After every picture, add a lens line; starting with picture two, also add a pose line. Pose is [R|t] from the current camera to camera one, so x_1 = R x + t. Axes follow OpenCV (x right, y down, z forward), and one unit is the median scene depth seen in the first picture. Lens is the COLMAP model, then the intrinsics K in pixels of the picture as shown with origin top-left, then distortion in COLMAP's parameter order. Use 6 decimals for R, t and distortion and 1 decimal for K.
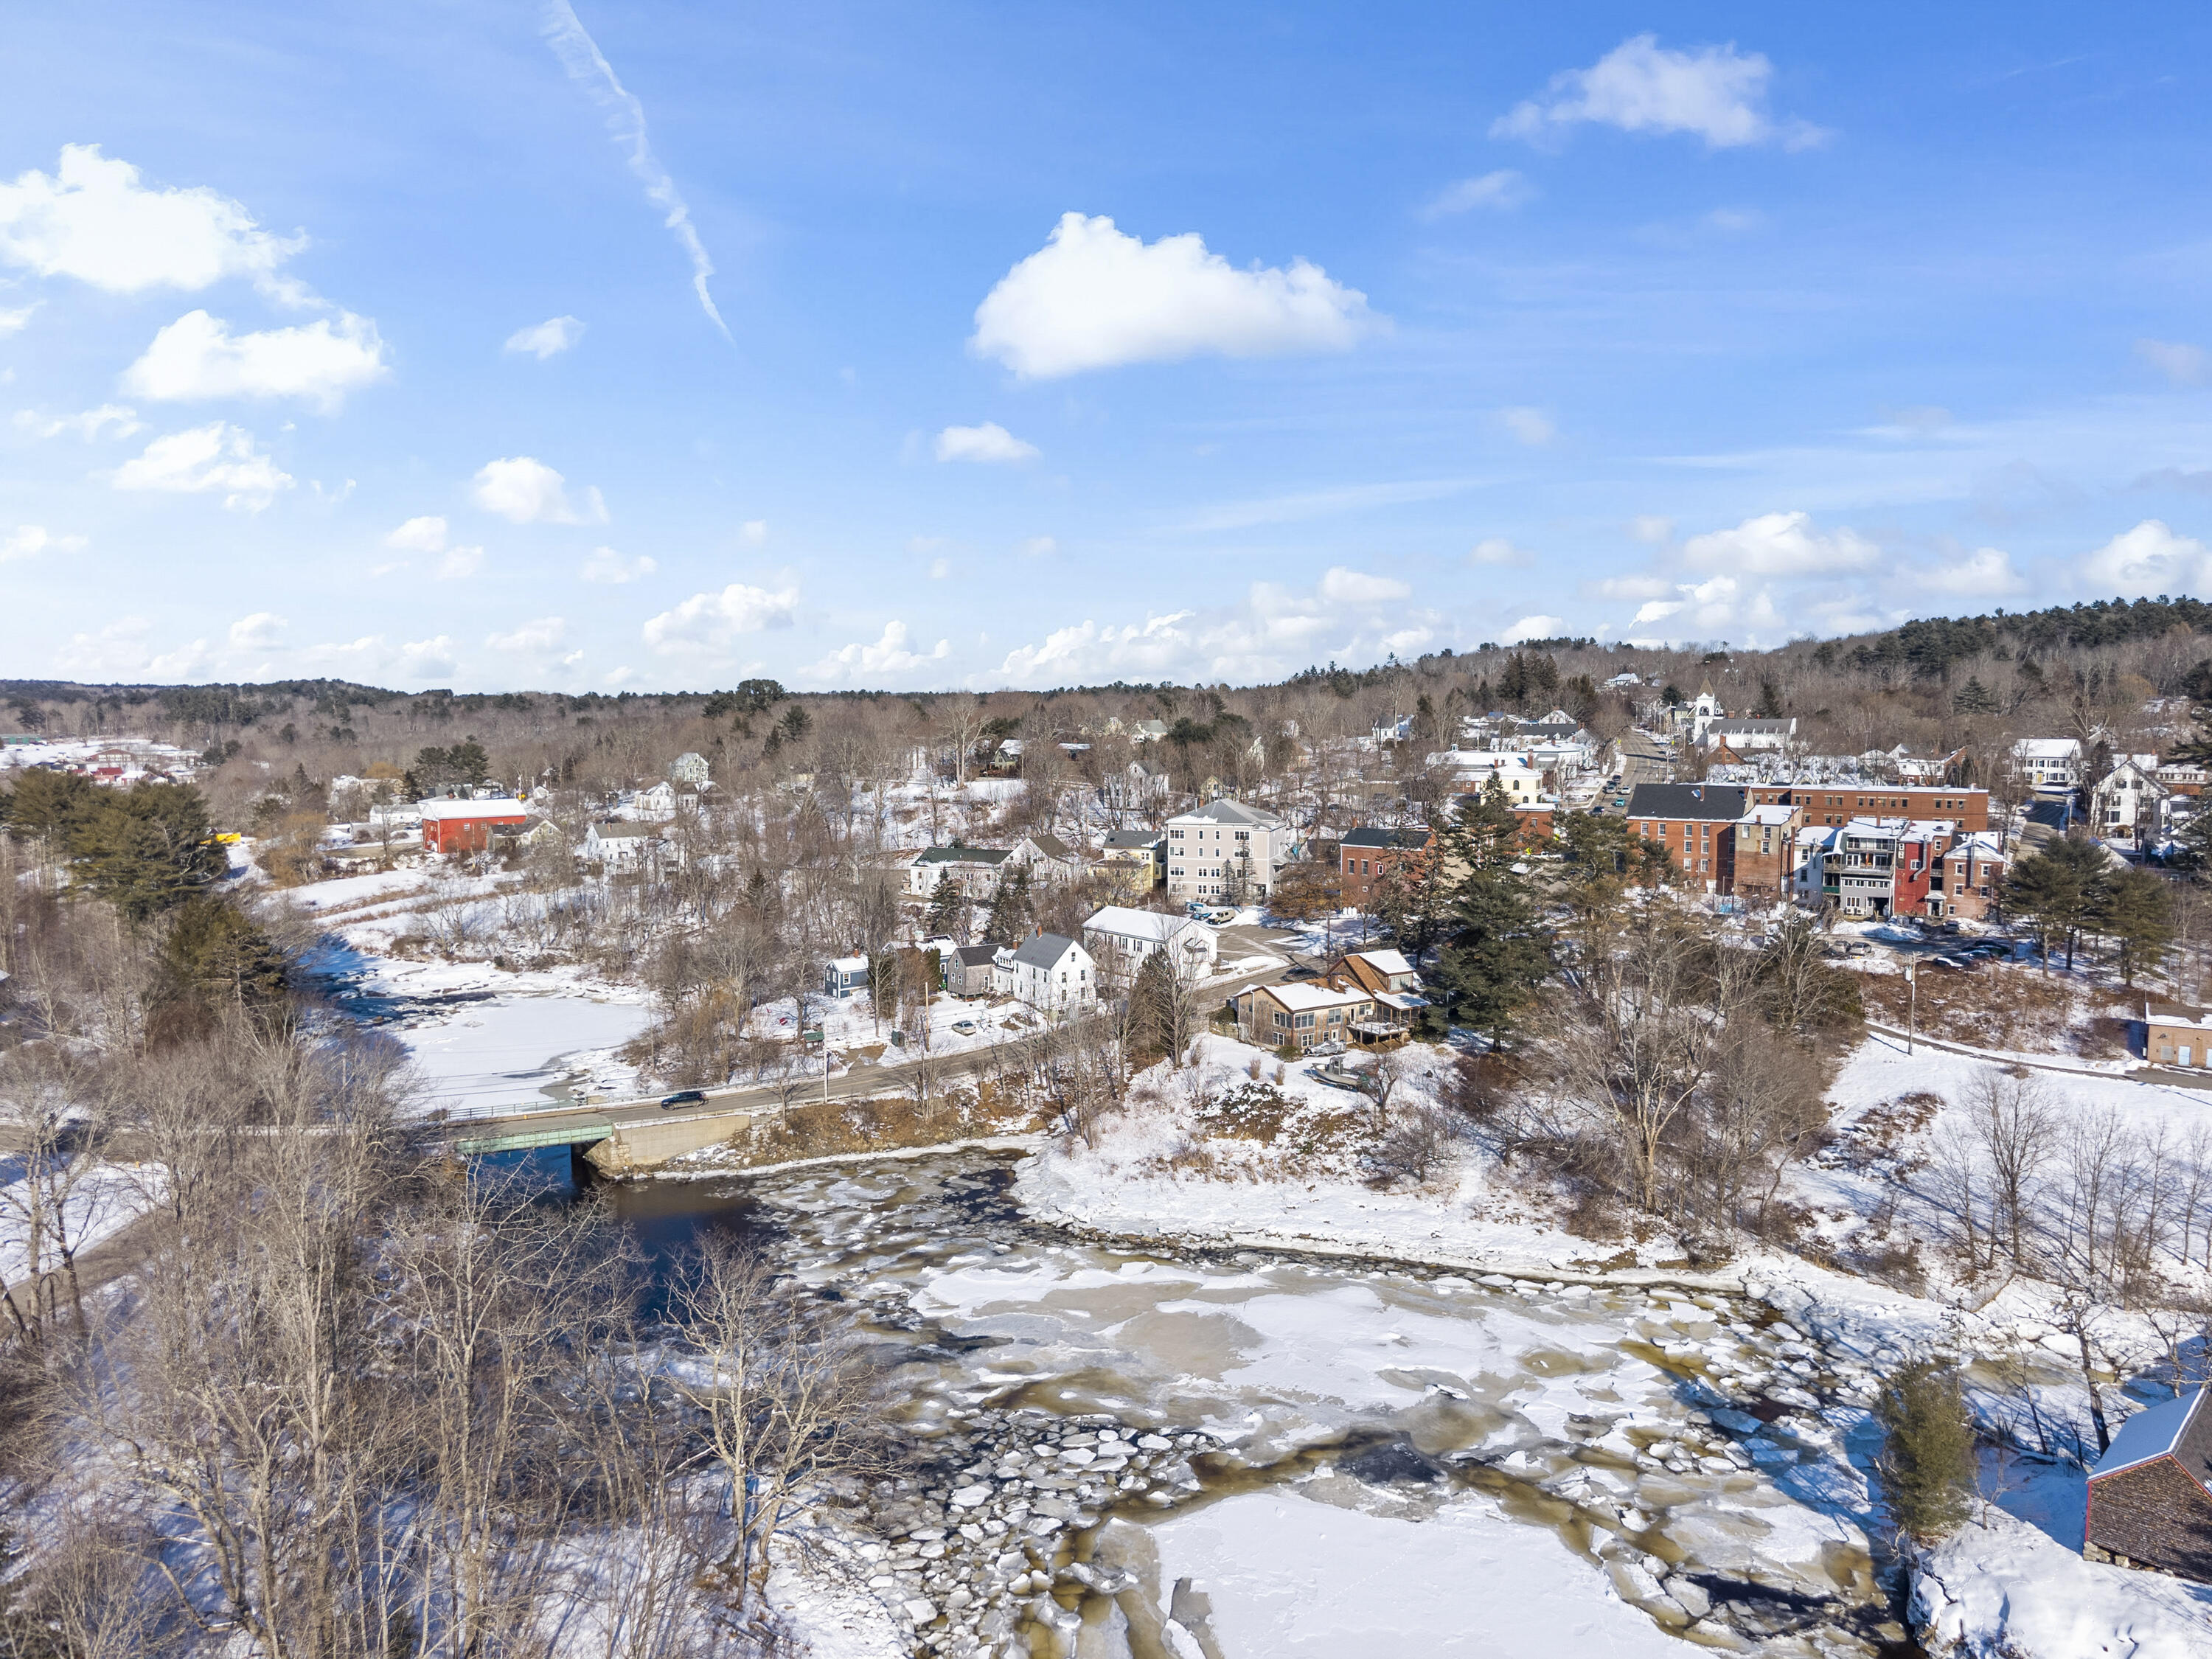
lens RADIAL K [[1496.4, 0, 1116.2], [0, 1496.4, 834.9], [0, 0, 1]] dist [0.003820, -0.001758]
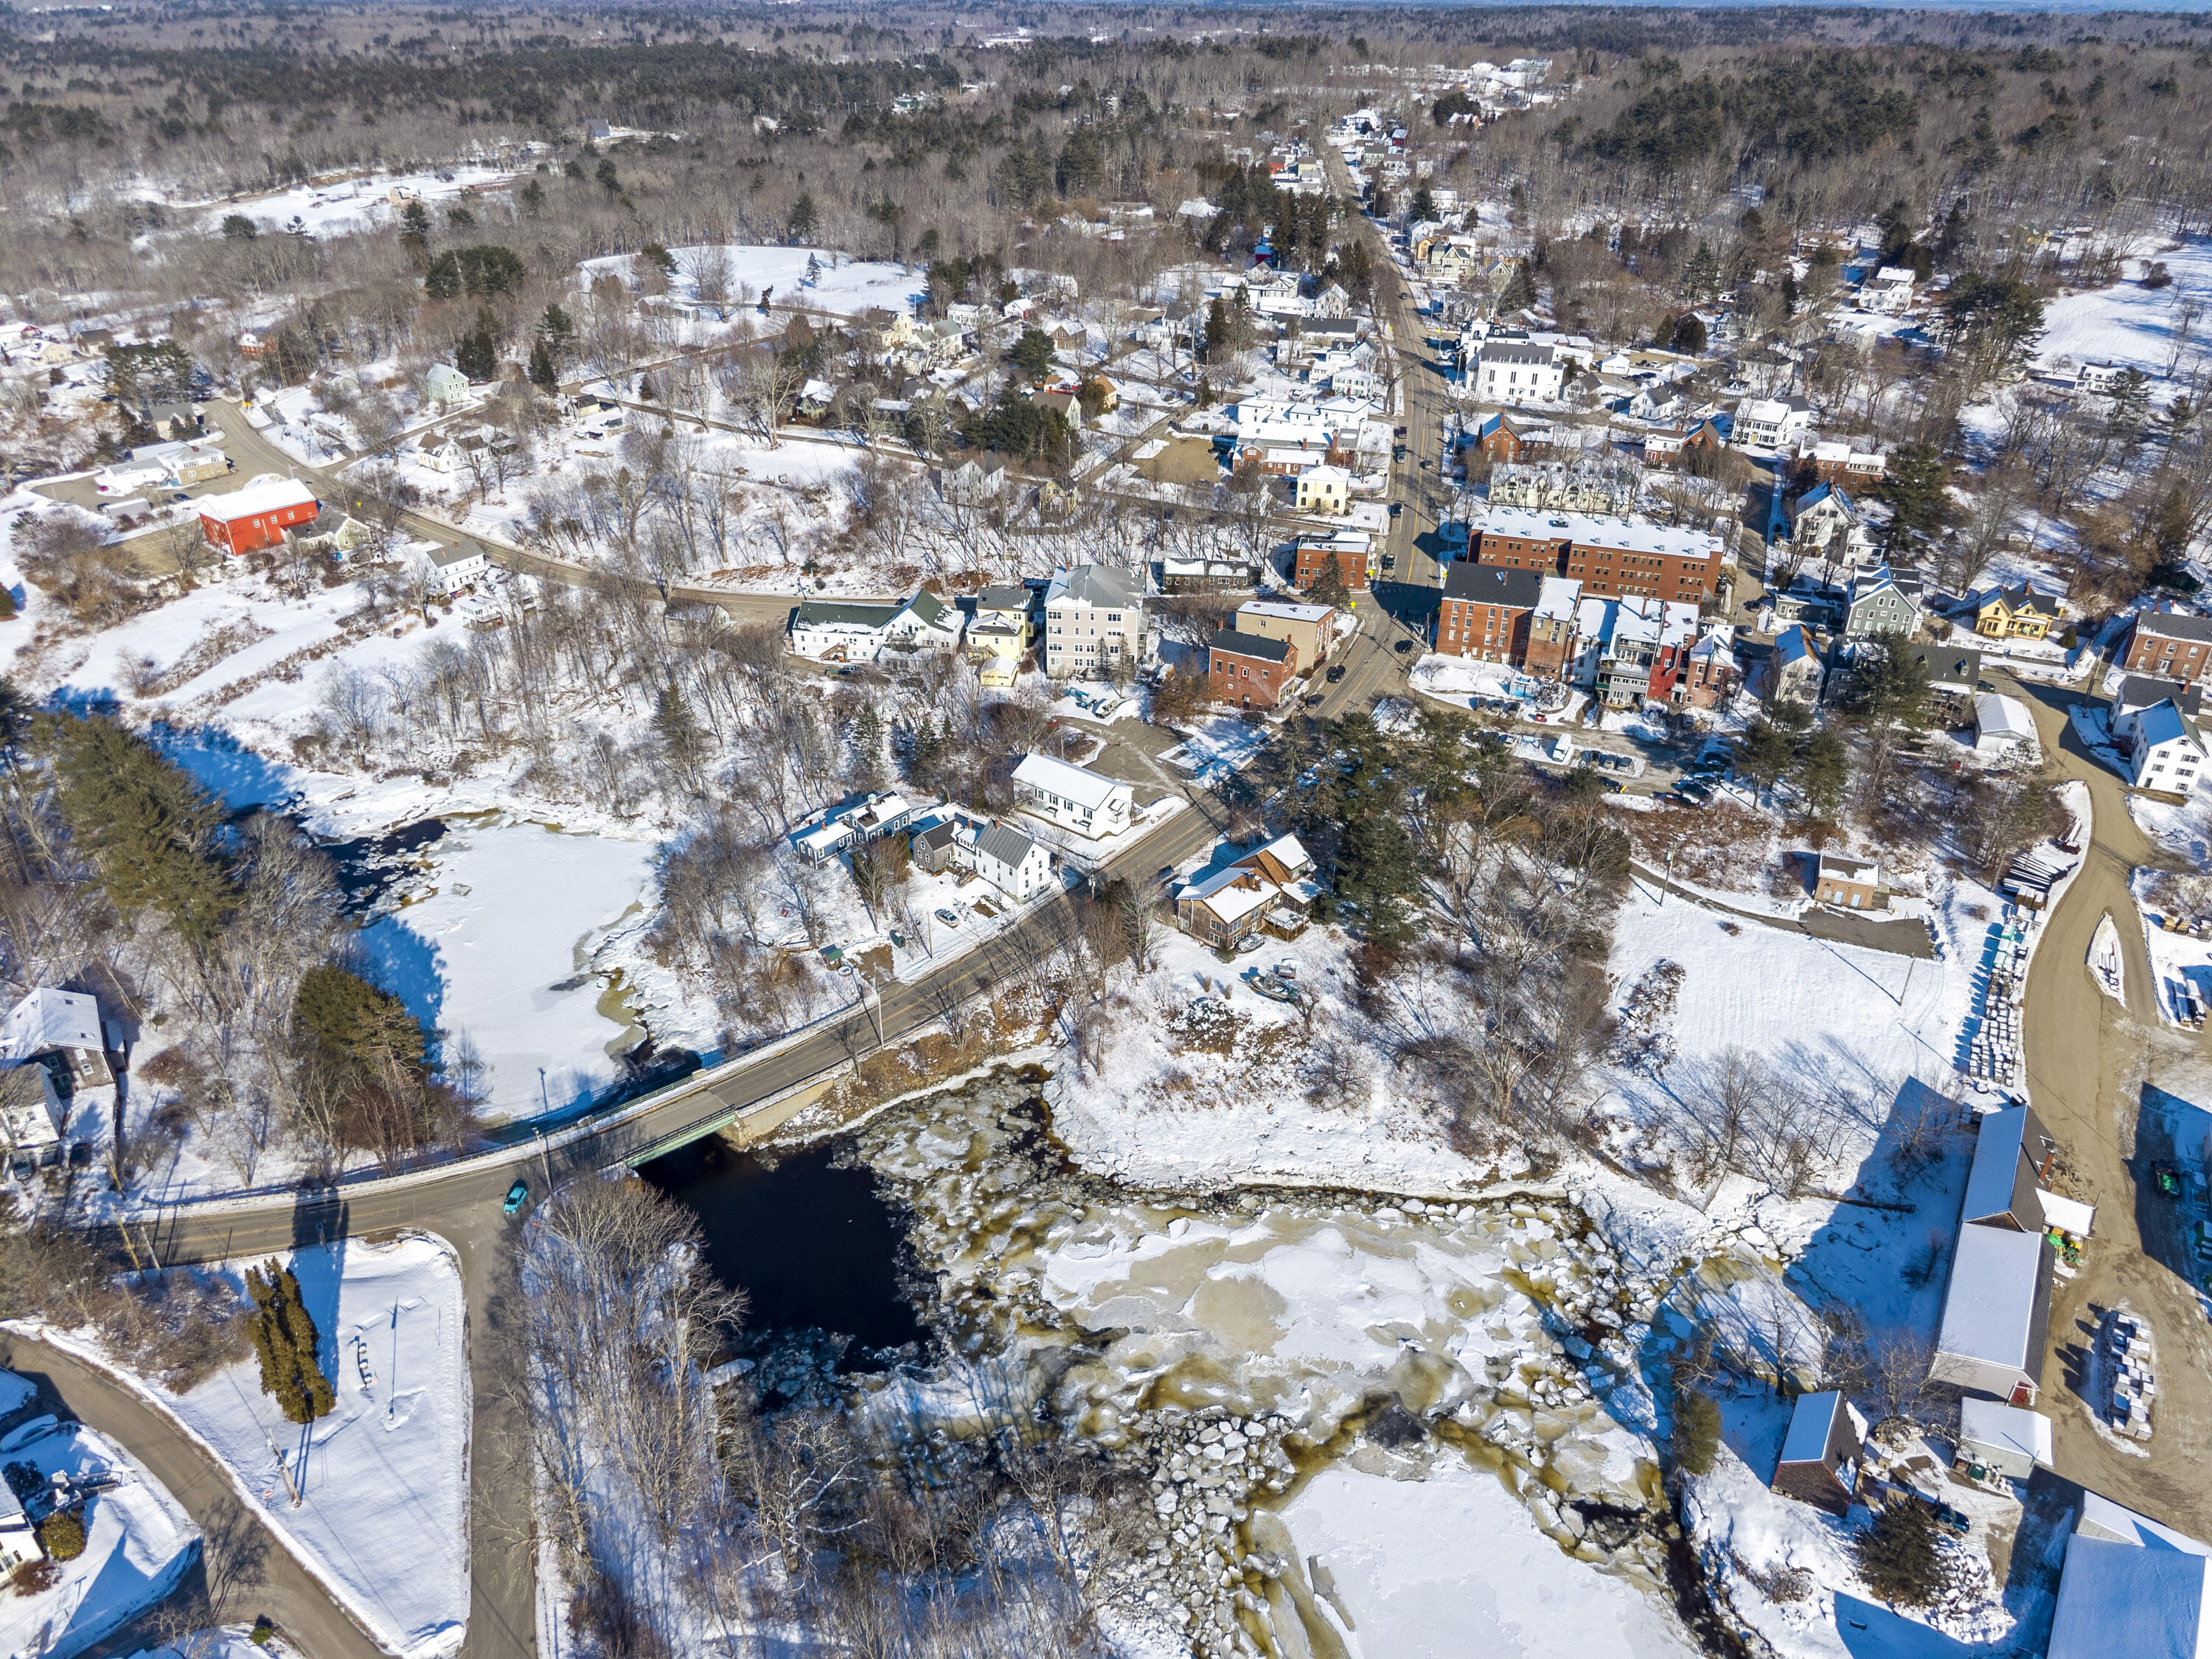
lens RADIAL K [[1493.8, 0, 1106.0], [0, 1493.8, 829.5], [0, 0, 1]] dist [0.002380, -0.000988]
pose [[0.978247, -0.096058, 0.183862, -0.288722], [0.006236, 0.899544, 0.436785, -0.699904], [-0.207349, -0.426137, 0.880576, -0.098854]]
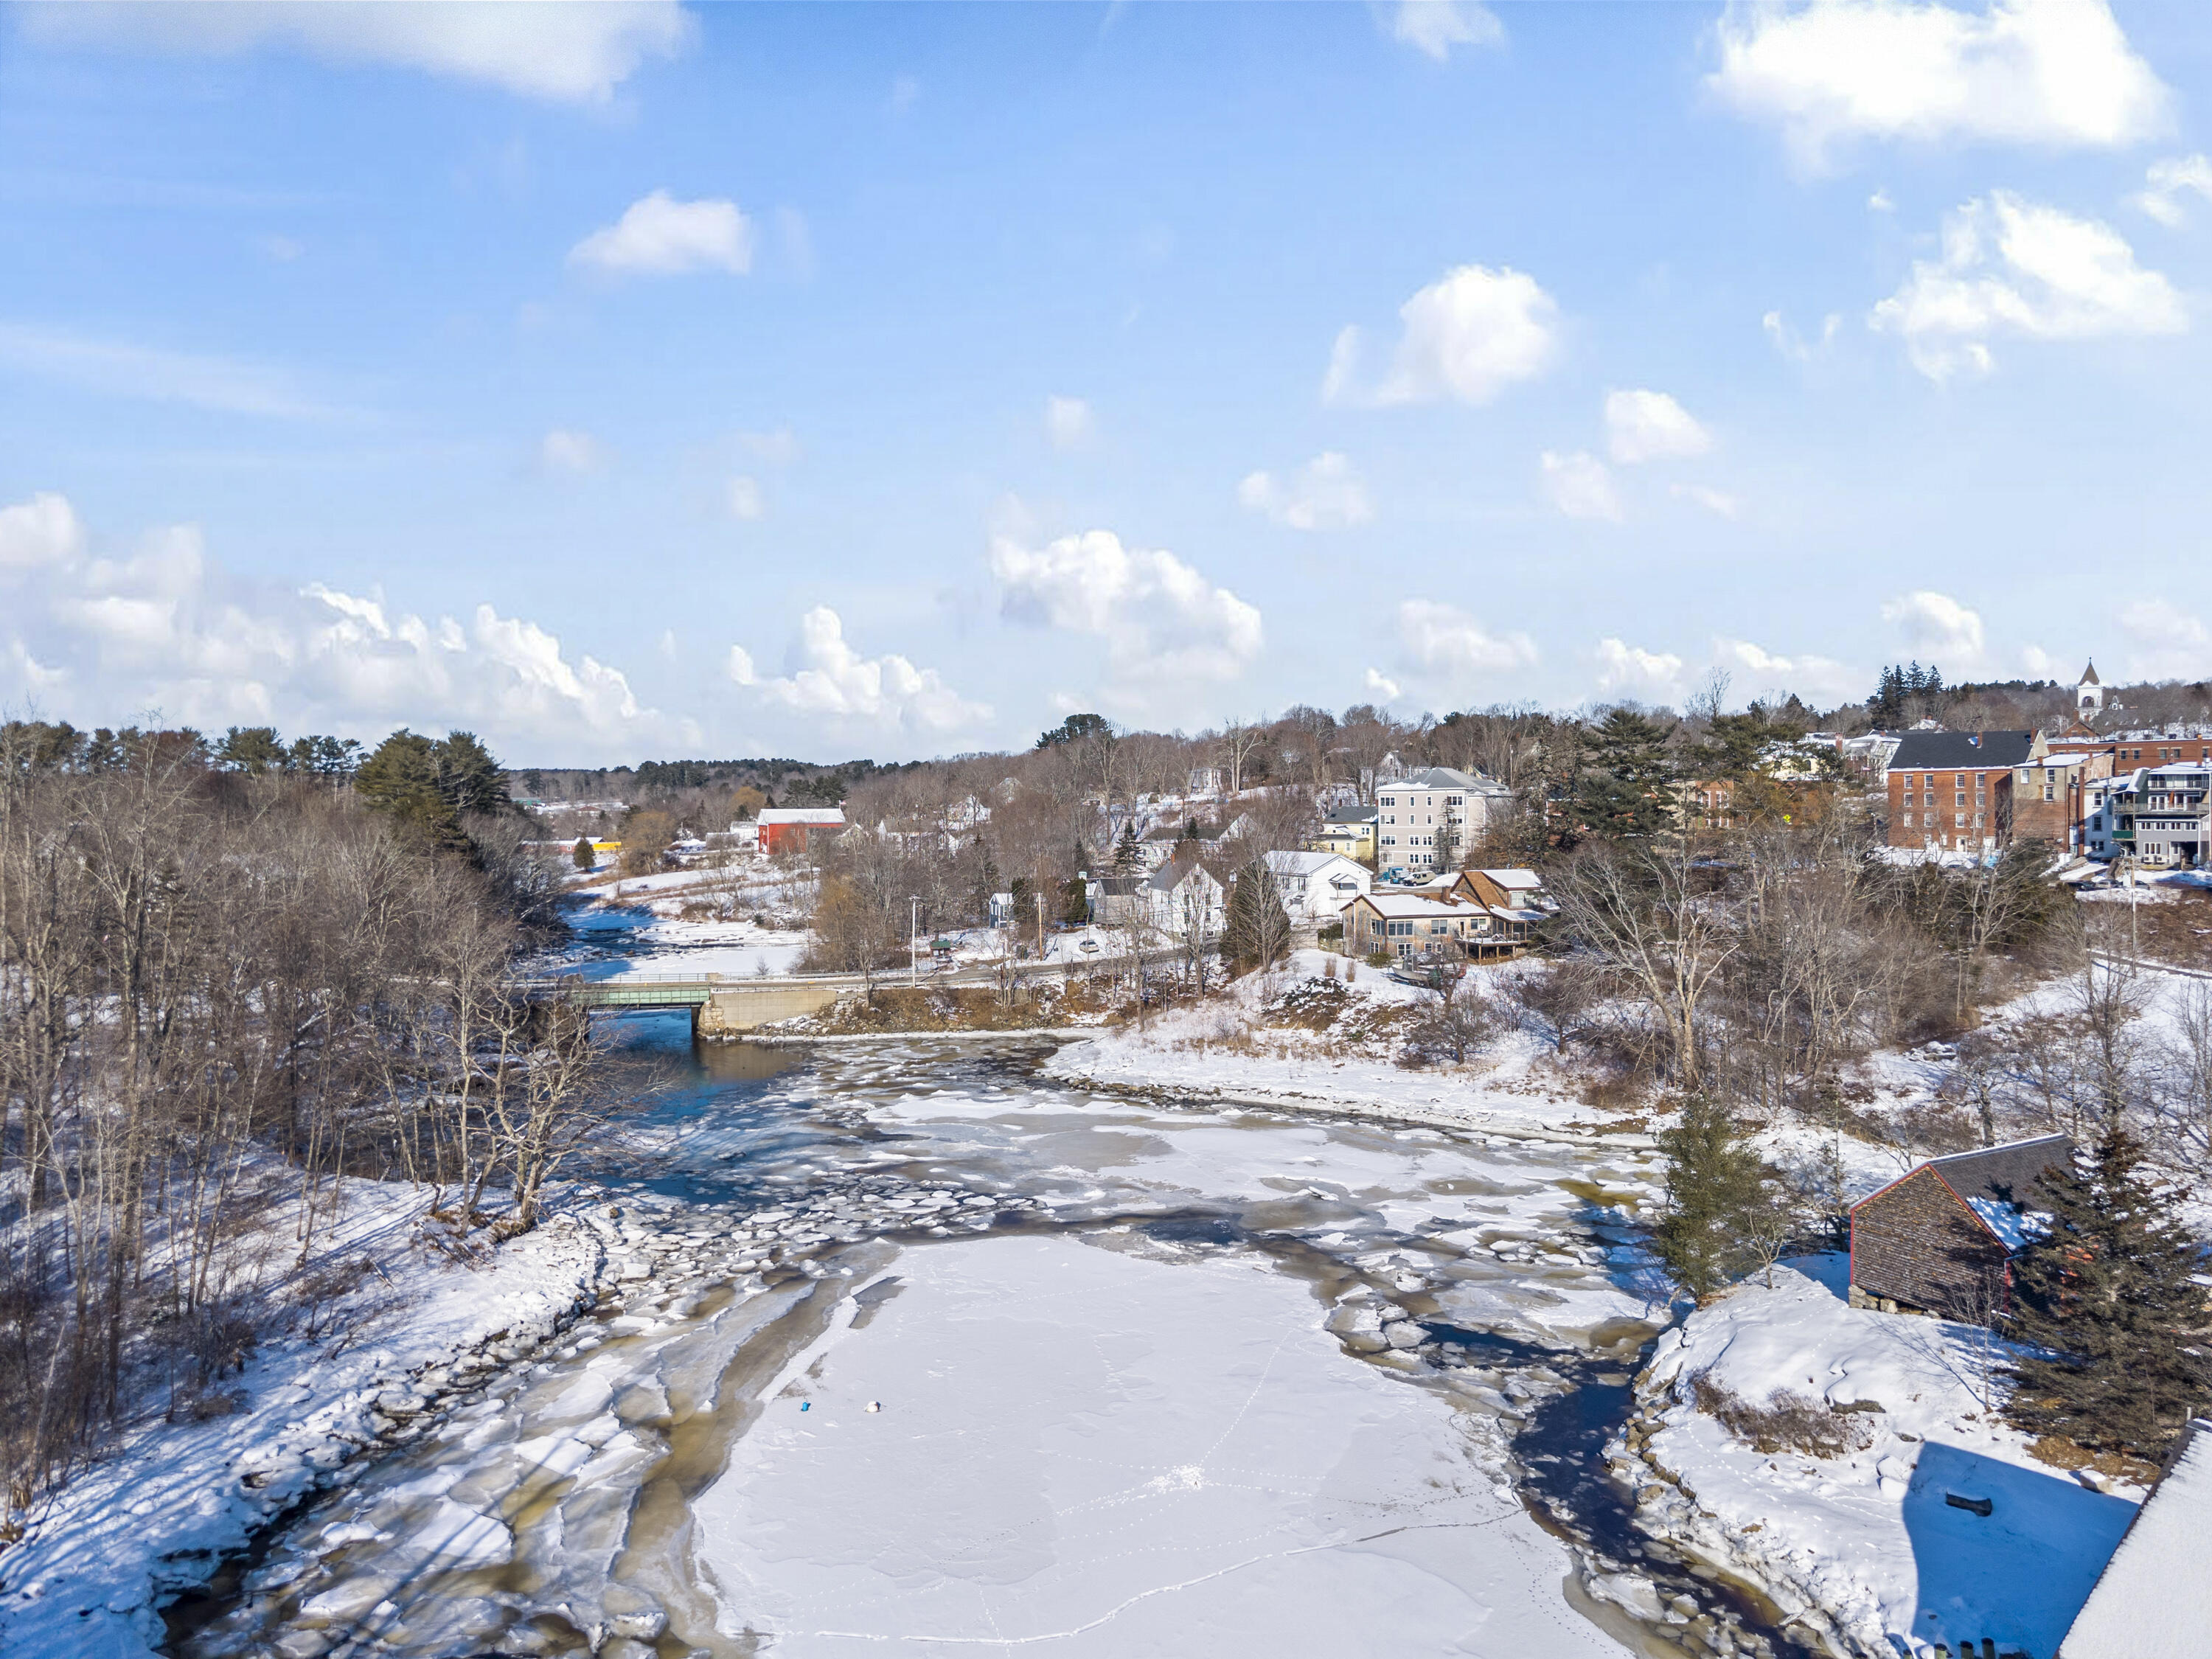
lens RADIAL K [[1493.8, 0, 1106.0], [0, 1493.8, 829.5], [0, 0, 1]] dist [0.002380, -0.000988]
pose [[0.956992, -0.001542, -0.290109, 0.303460], [-0.018312, 0.997671, -0.065709, 0.174540], [0.289534, 0.068196, 0.954735, 0.052876]]
